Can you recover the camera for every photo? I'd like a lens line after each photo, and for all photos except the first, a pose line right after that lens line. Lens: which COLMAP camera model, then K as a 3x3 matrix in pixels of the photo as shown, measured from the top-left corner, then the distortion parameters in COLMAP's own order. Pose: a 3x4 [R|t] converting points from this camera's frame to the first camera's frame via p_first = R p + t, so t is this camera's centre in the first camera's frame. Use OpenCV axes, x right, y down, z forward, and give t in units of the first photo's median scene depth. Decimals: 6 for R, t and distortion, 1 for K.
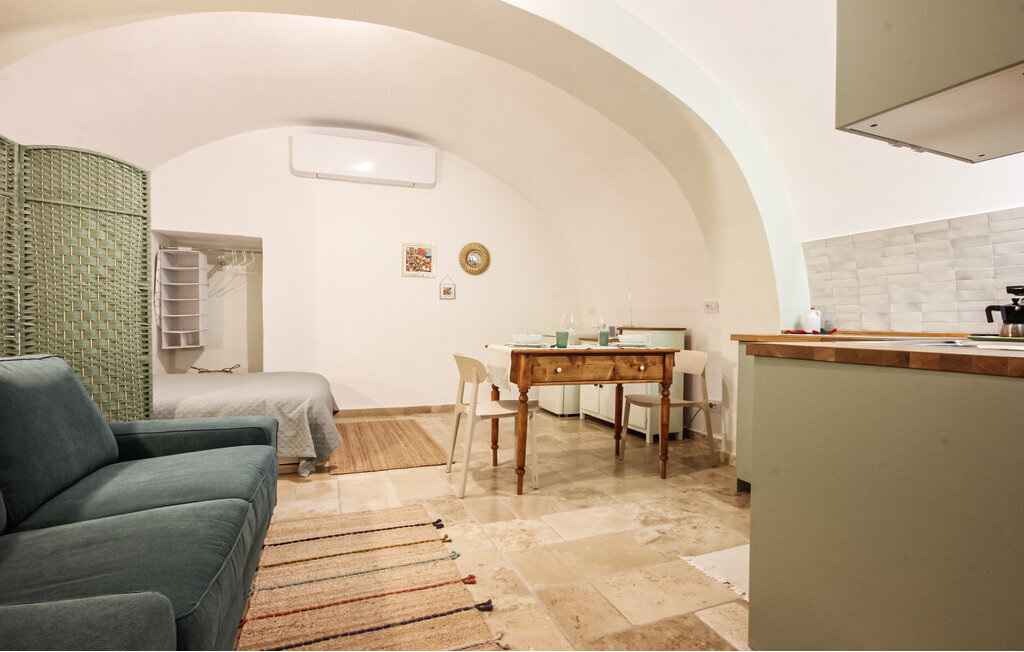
lens RADIAL K [[468.0, 0, 517.0], [0, 468.0, 331.0], [0, 0, 1]] dist [-0.000537, -0.005427]
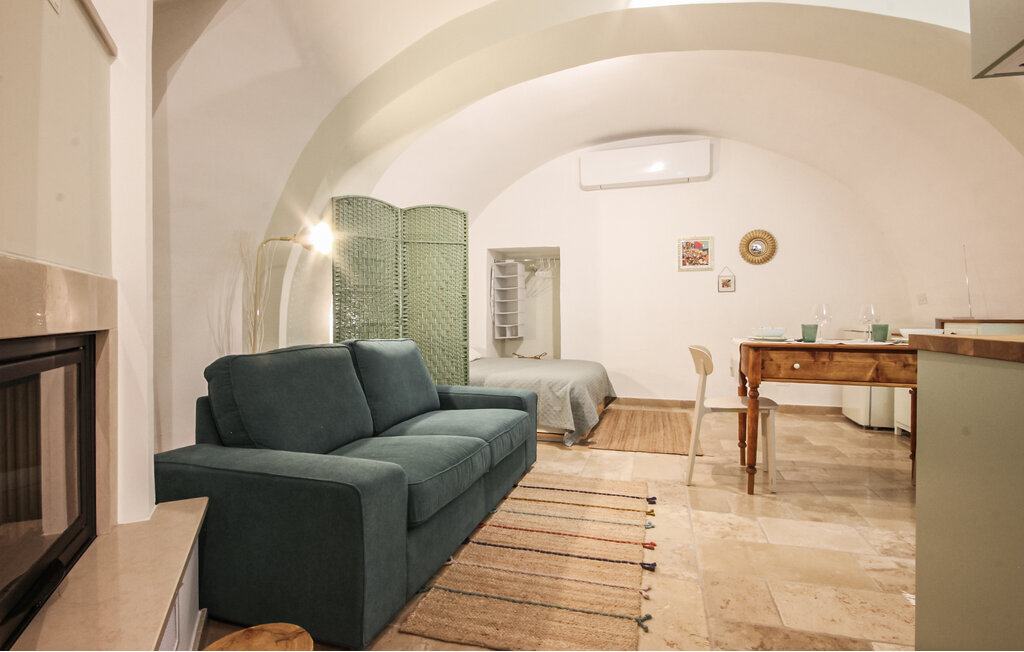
lens RADIAL K [[490.2, 0, 534.3], [0, 490.2, 318.5], [0, 0, 1]] dist [-0.003553, -0.000130]
pose [[0.804069, -0.008901, -0.594470, 0.248715], [-0.000683, 0.999873, -0.015895, 0.005839], [0.594536, 0.013187, 0.803961, -0.072749]]
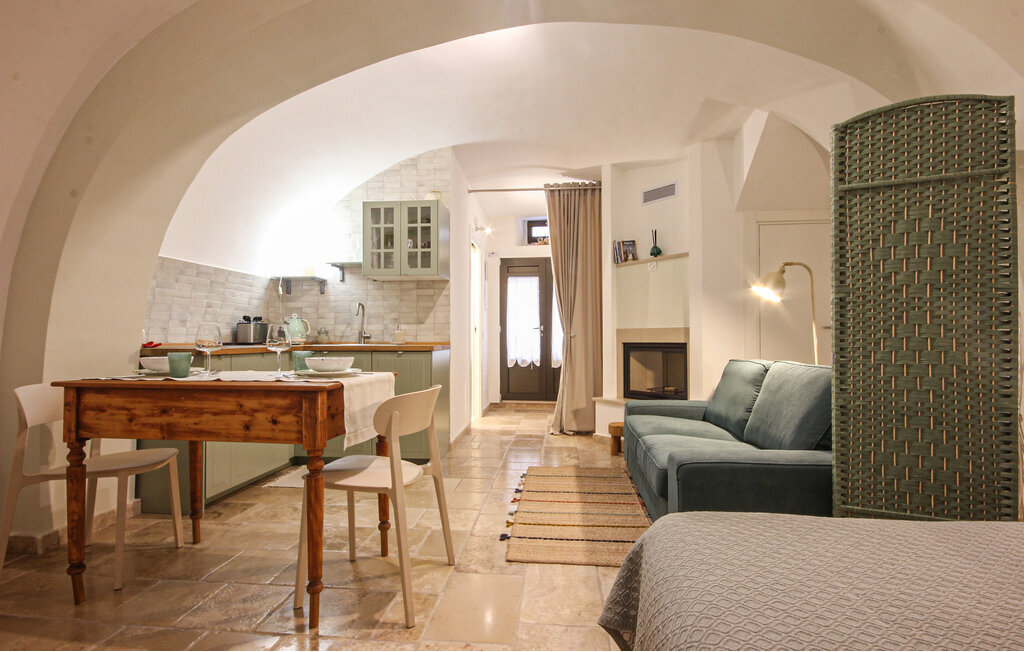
lens RADIAL K [[499.0, 0, 508.9], [0, 499.0, 332.0], [0, 0, 1]] dist [0.003079, 0.000389]
pose [[-0.876960, -0.003602, 0.480550, -0.587635], [0.001345, 0.999950, 0.009950, -0.037785], [-0.480561, 0.009372, -0.876911, 1.641341]]
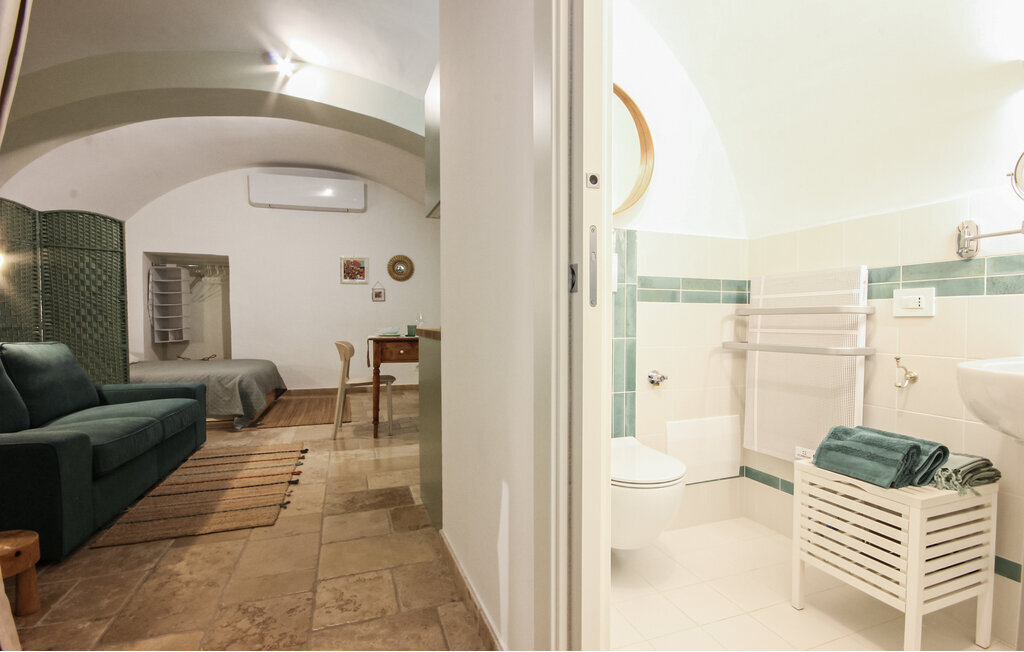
lens RADIAL K [[461.2, 0, 509.5], [0, 461.2, 332.9], [0, 0, 1]] dist [0.000047, -0.007051]
pose [[0.998799, -0.011336, -0.047668, 0.490575], [0.011867, 0.999870, 0.010883, 0.013779], [0.047539, -0.011436, 0.998804, -0.399739]]
